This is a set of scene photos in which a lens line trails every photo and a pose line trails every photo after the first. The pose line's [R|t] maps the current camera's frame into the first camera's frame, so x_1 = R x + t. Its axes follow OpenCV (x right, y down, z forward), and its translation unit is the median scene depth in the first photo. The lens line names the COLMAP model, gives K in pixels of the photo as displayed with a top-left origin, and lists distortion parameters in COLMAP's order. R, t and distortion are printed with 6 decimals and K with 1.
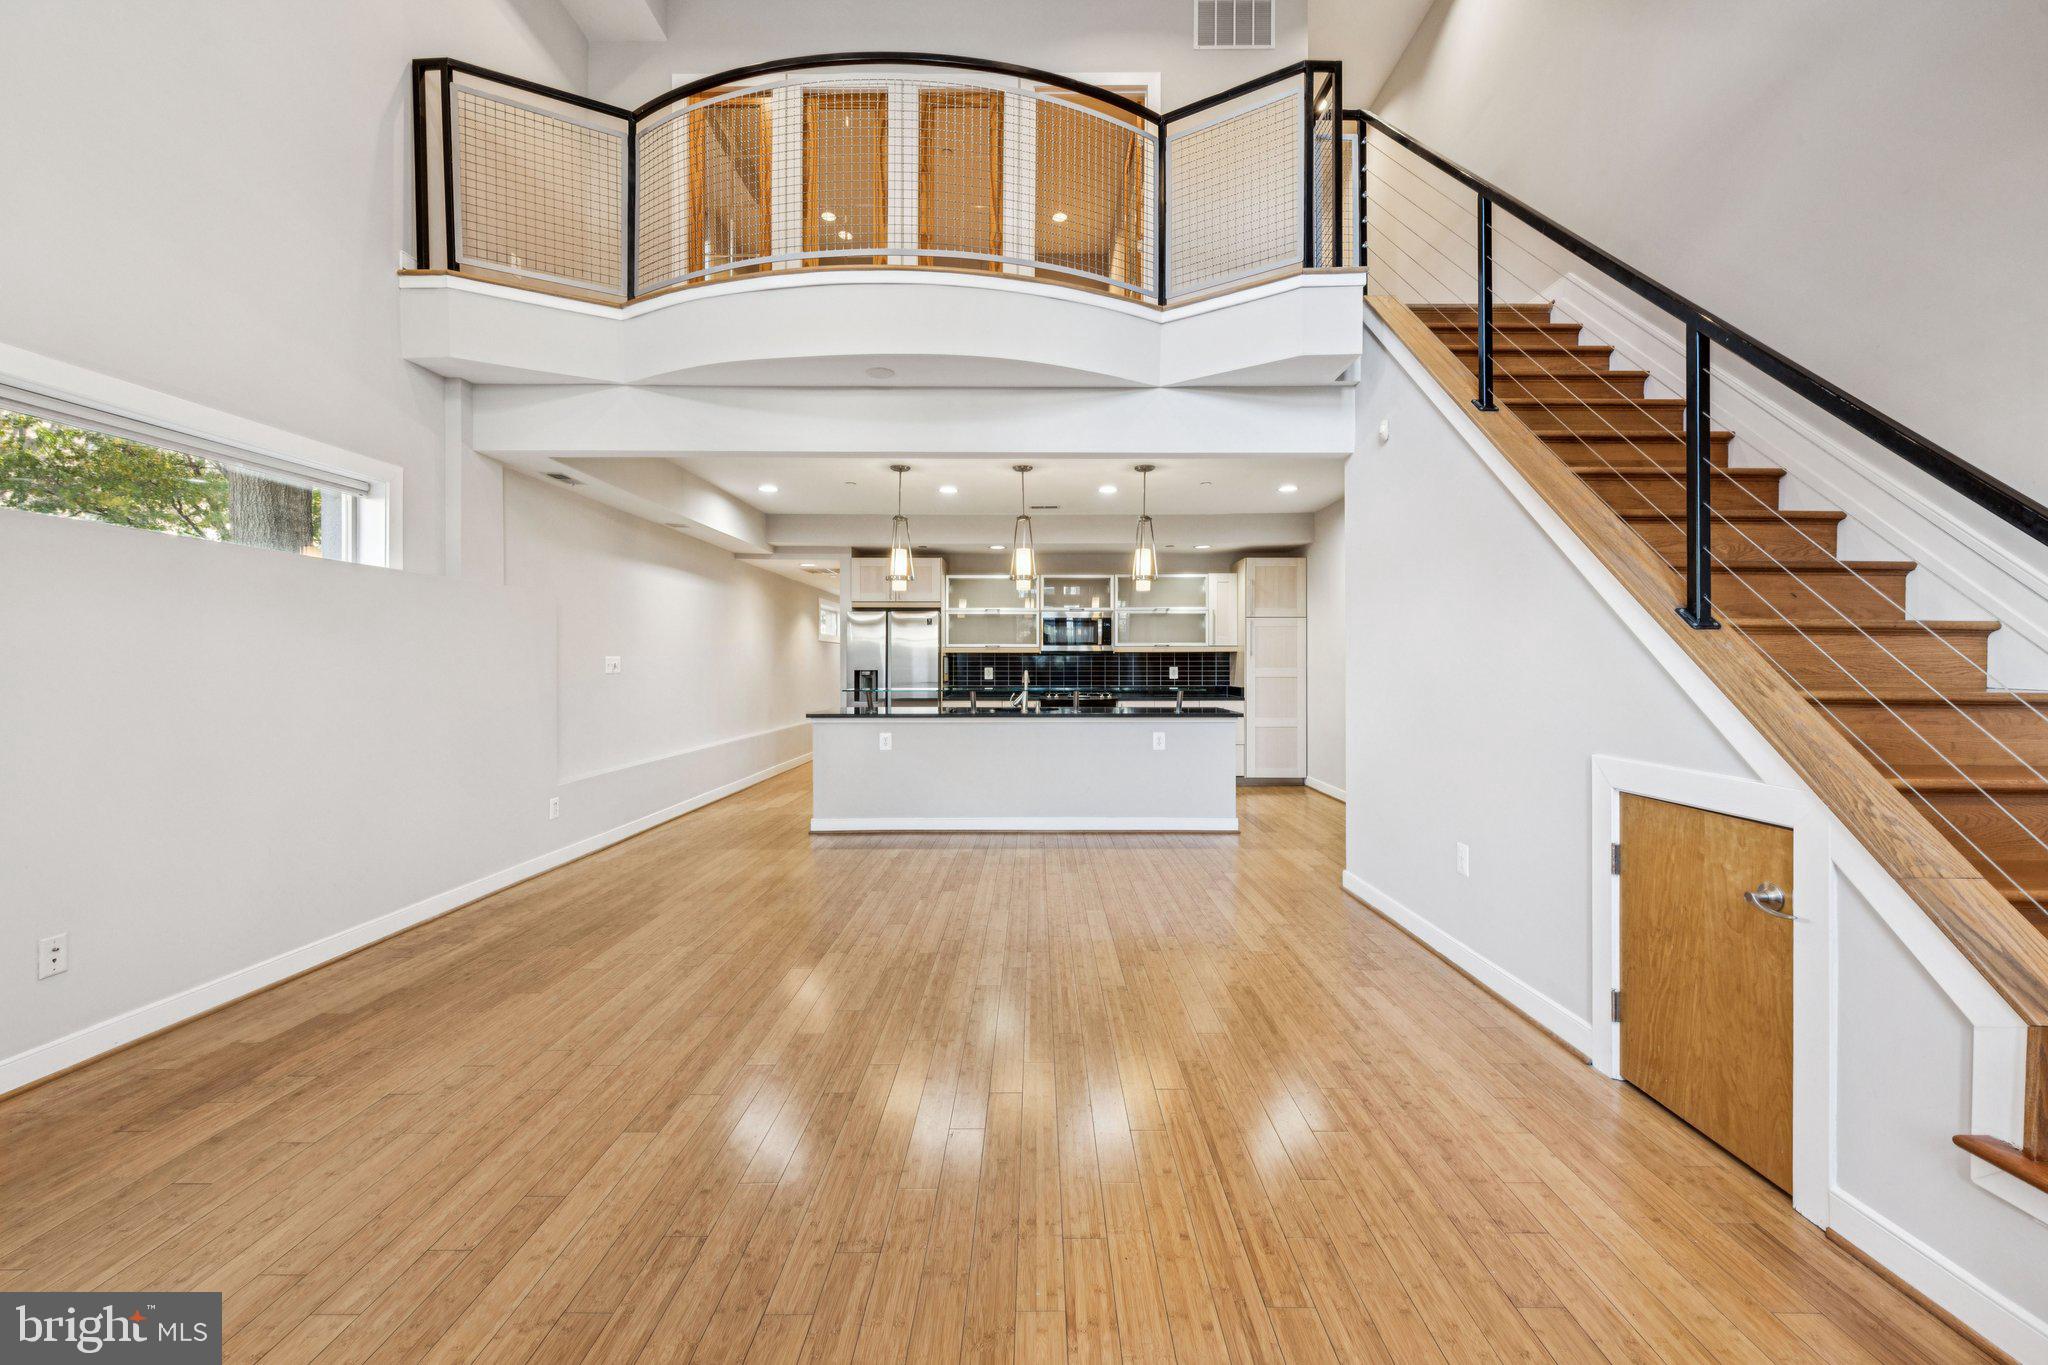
lens RADIAL K [[808.2, 0, 1022.9], [0, 808.2, 671.2], [0, 0, 1]] dist [0.008010, -0.002194]
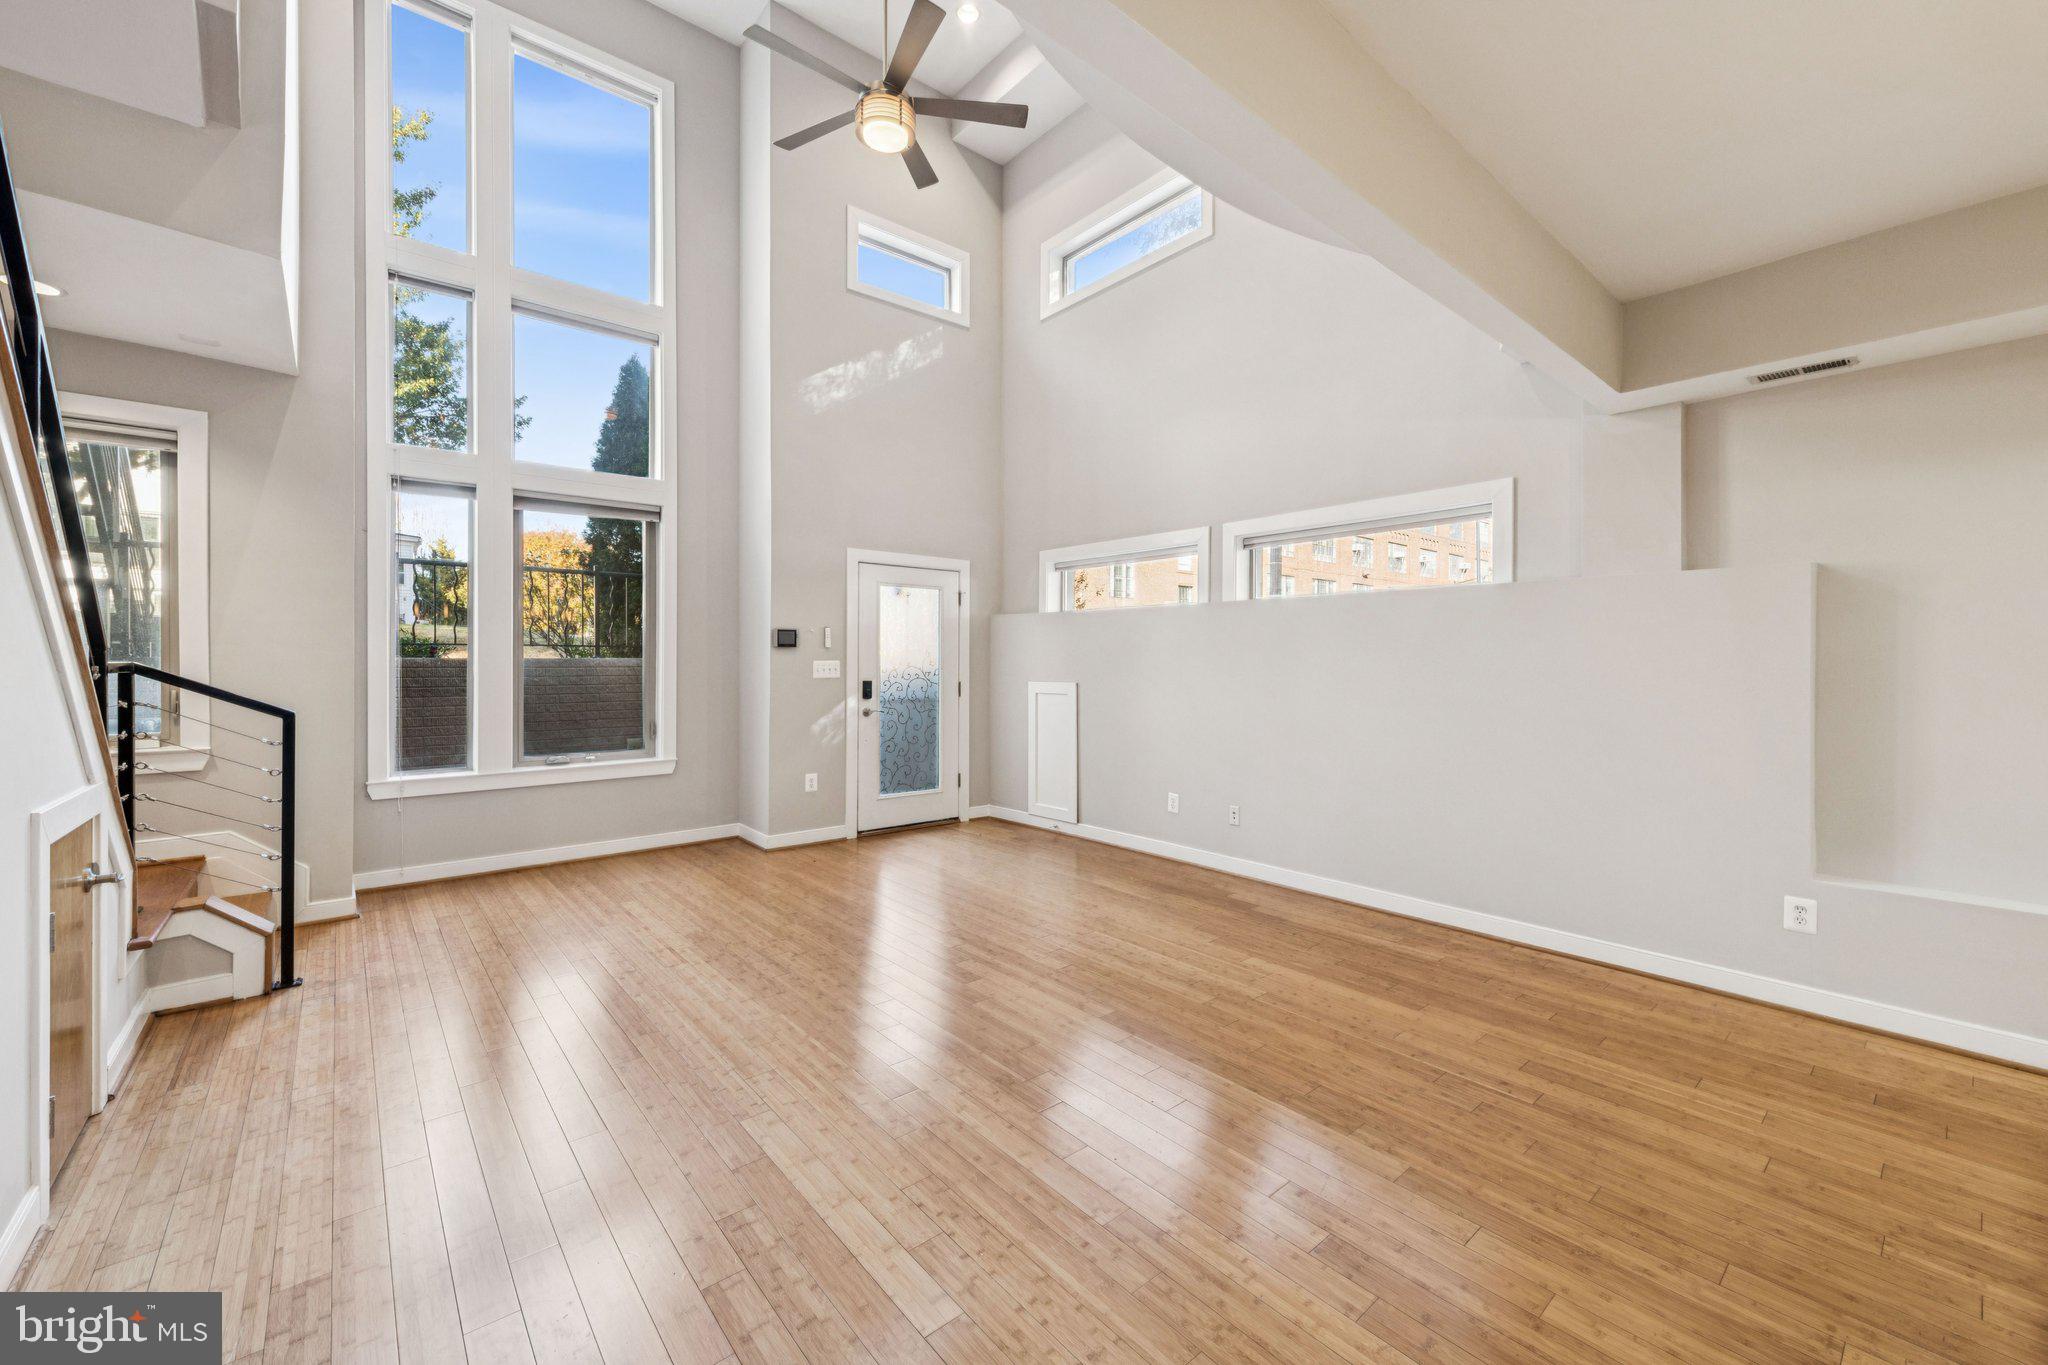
lens RADIAL K [[808.2, 0, 1021.3], [0, 808.2, 661.7], [0, 0, 1]] dist [0.008010, -0.002194]
pose [[-0.760443, -0.002263, -0.649400, 0.387518], [-0.005021, 0.999985, 0.002394, -0.025652], [0.649385, 0.005081, -0.760443, 1.631702]]
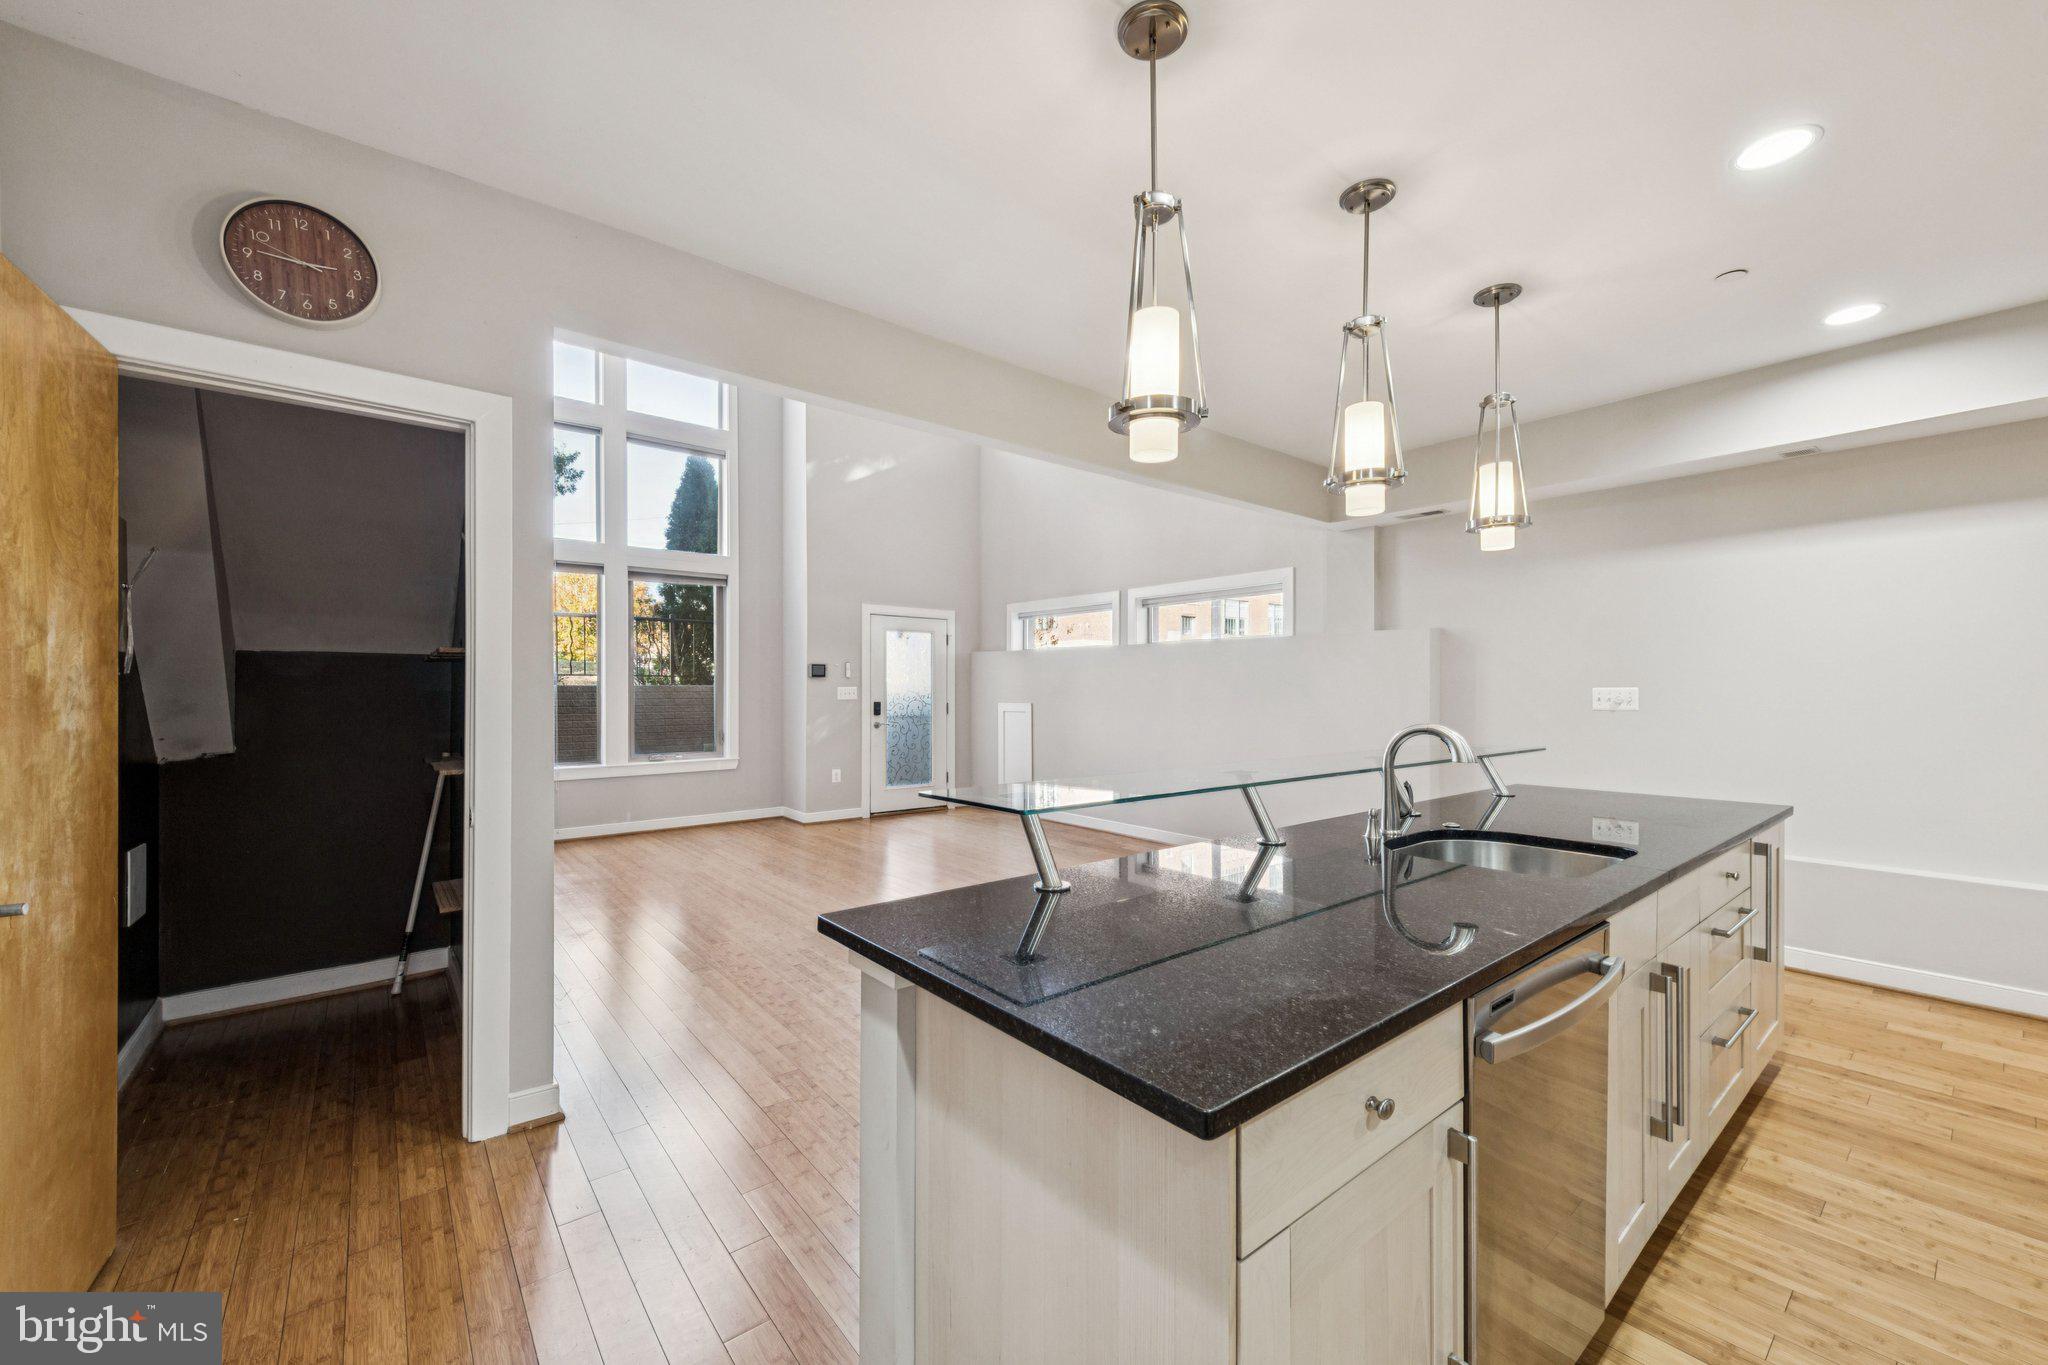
lens RADIAL K [[808.2, 0, 1032.3], [0, 808.2, 693.2], [0, 0, 1]] dist [0.008010, -0.002194]
pose [[-0.766824, 0.001439, -0.641855, 0.682283], [-0.004091, 0.999966, 0.007129, -0.022550], [0.641844, 0.008092, -0.766792, 2.203677]]
